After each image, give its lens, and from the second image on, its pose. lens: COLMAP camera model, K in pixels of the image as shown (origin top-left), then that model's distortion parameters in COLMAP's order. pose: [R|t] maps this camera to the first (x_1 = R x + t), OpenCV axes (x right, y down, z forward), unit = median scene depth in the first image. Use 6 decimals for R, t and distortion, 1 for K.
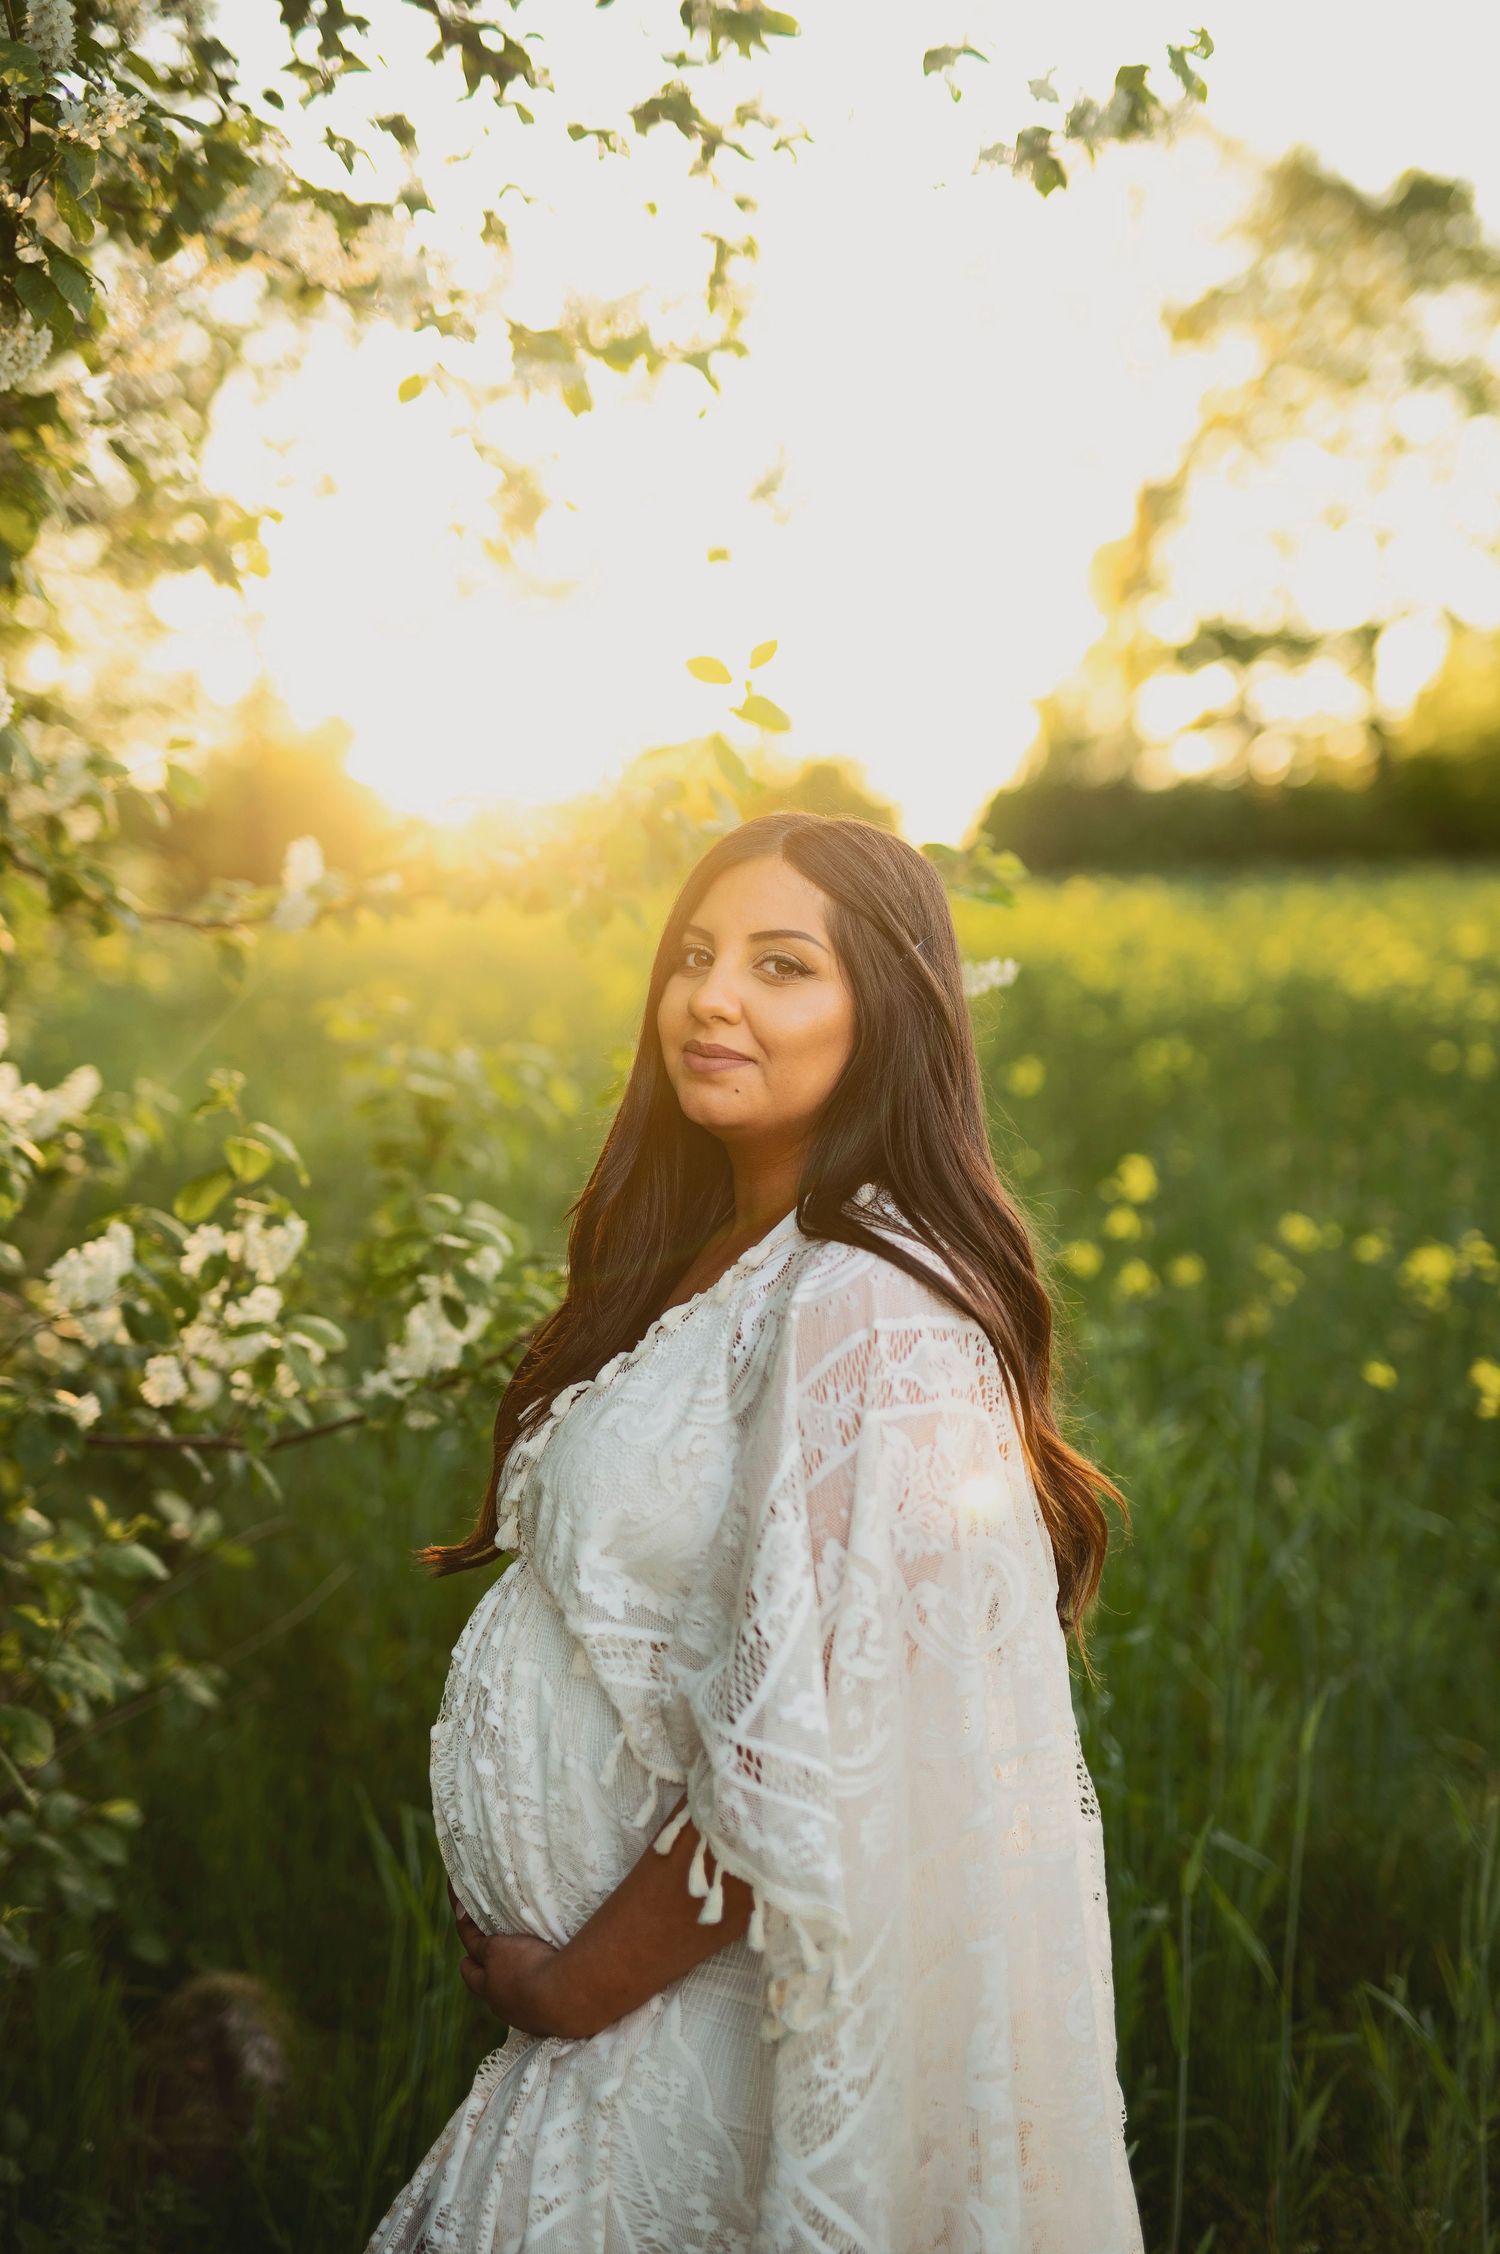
lens RADIAL K [[3377.2, 0, 753.1], [0, 3377.2, 983.3], [0, 0, 1]] dist [0.323360, -1.091609]
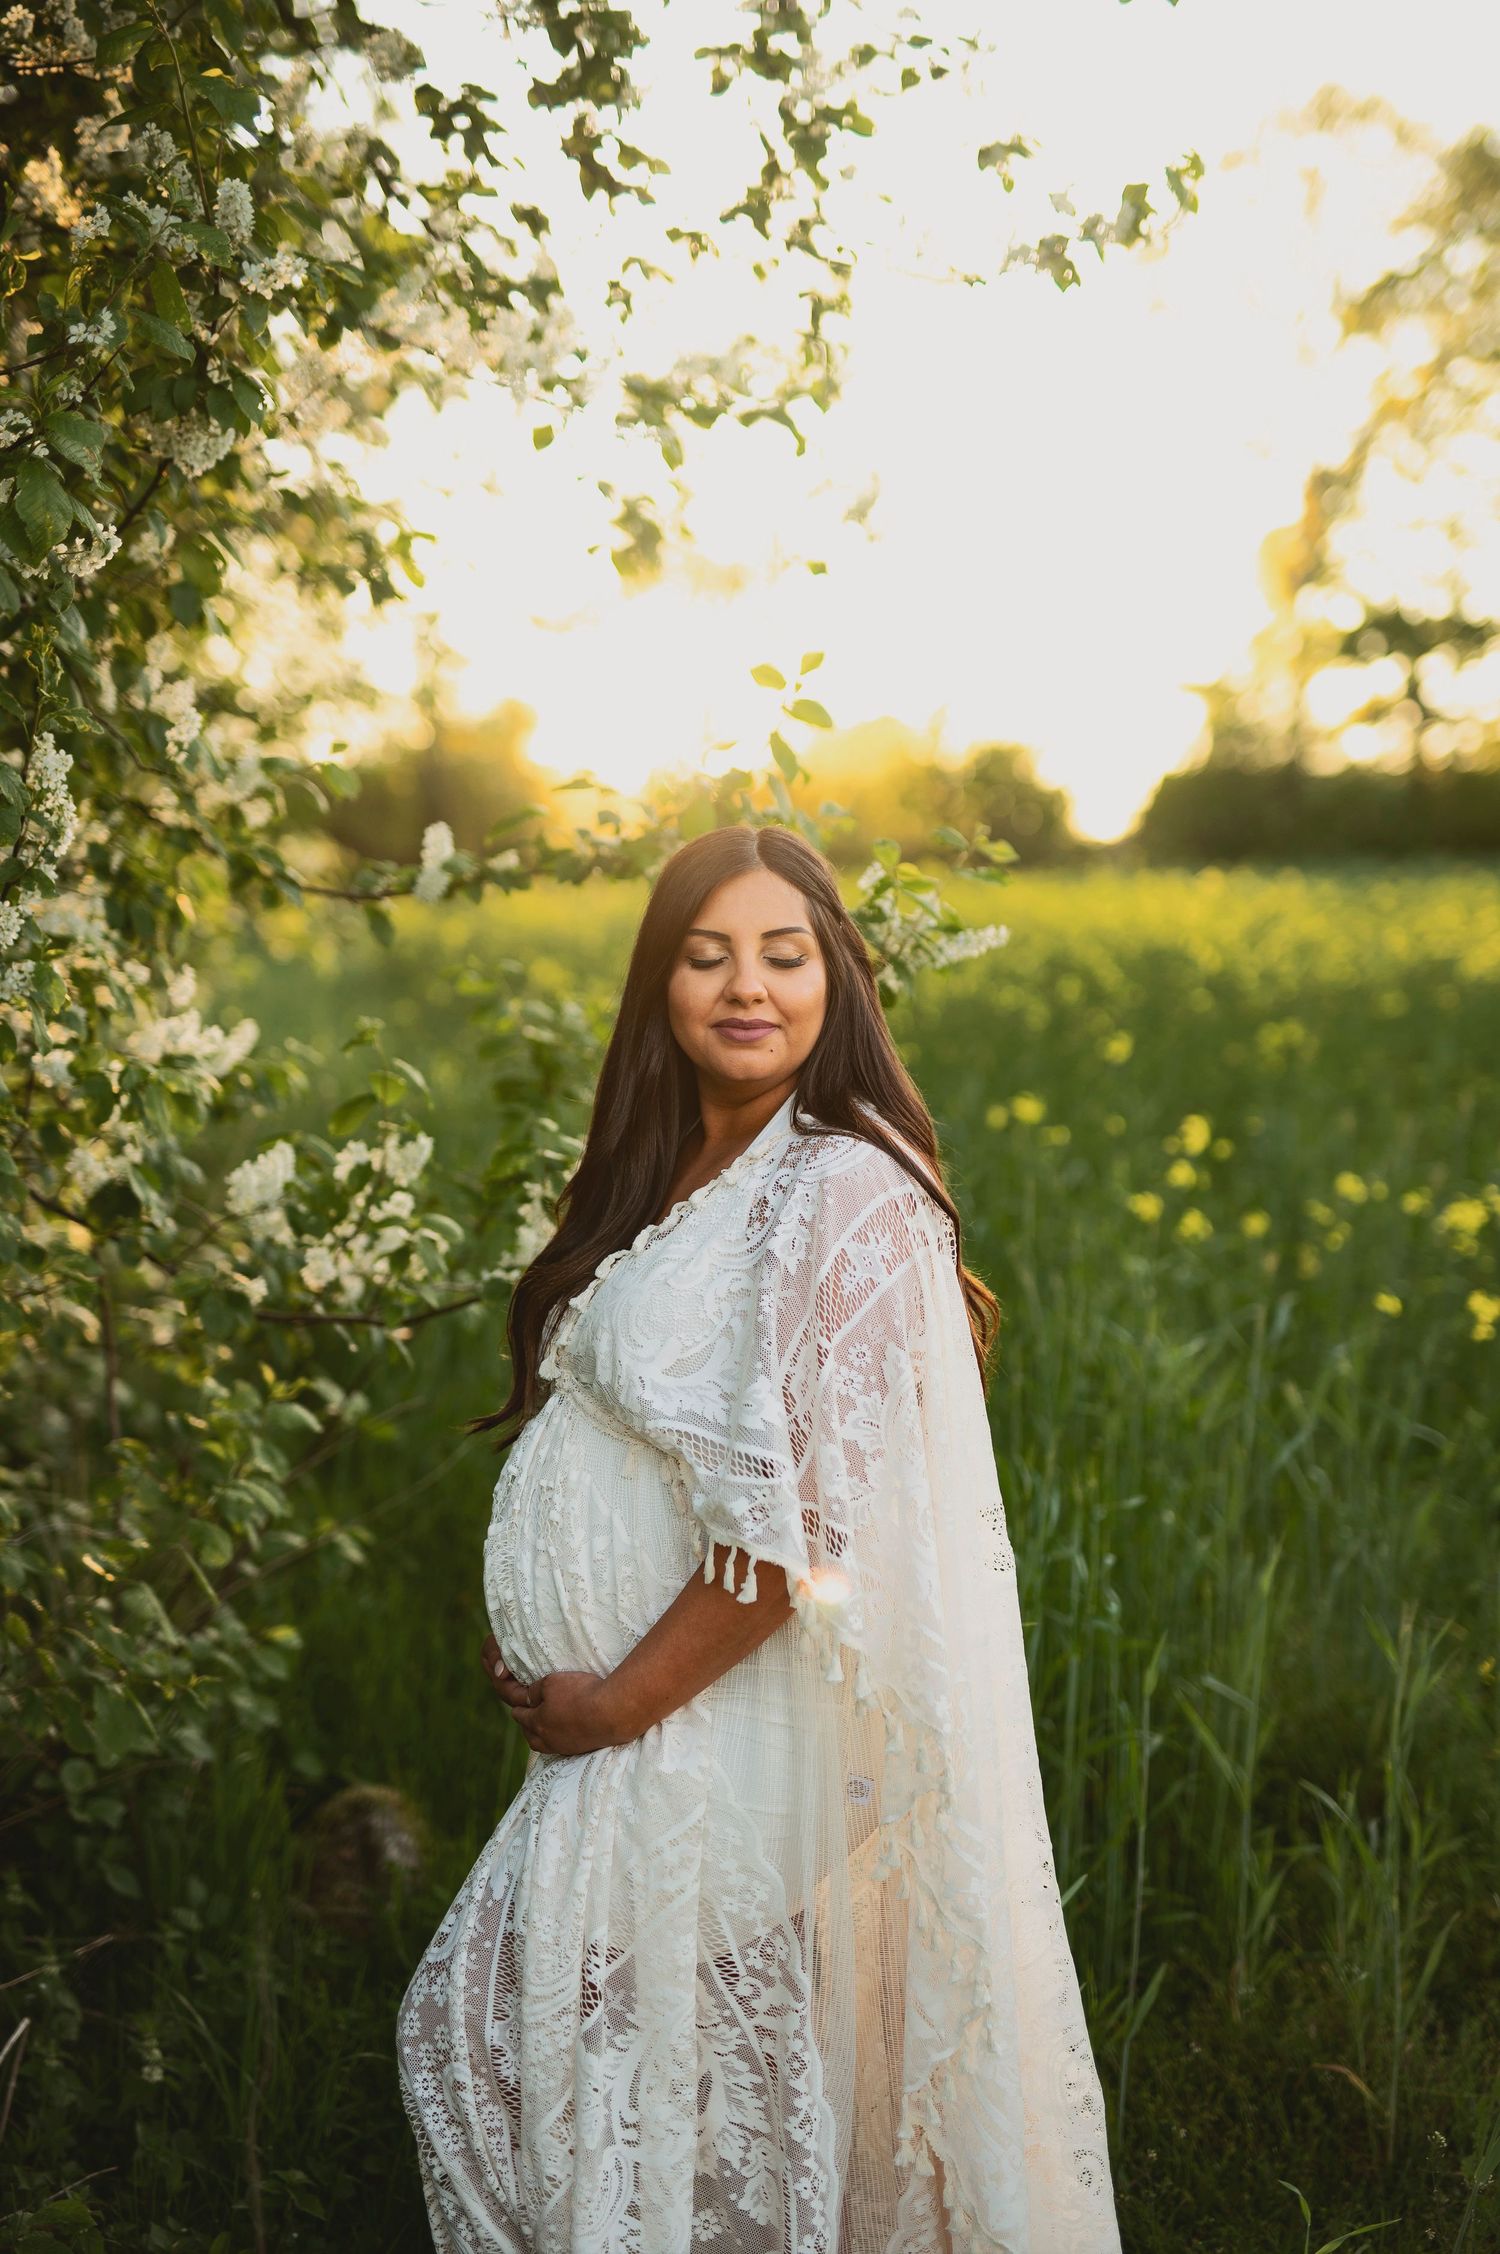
lens RADIAL K [[3377.2, 0, 753.1], [0, 3377.2, 983.3], [0, 0, 1]] dist [0.323360, -1.091609]
pose [[0.998612, 0.009752, -0.051752, 0.041261], [-0.009493, 0.999941, 0.005246, 0.005856], [0.051800, -0.004747, 0.998646, -0.191620]]
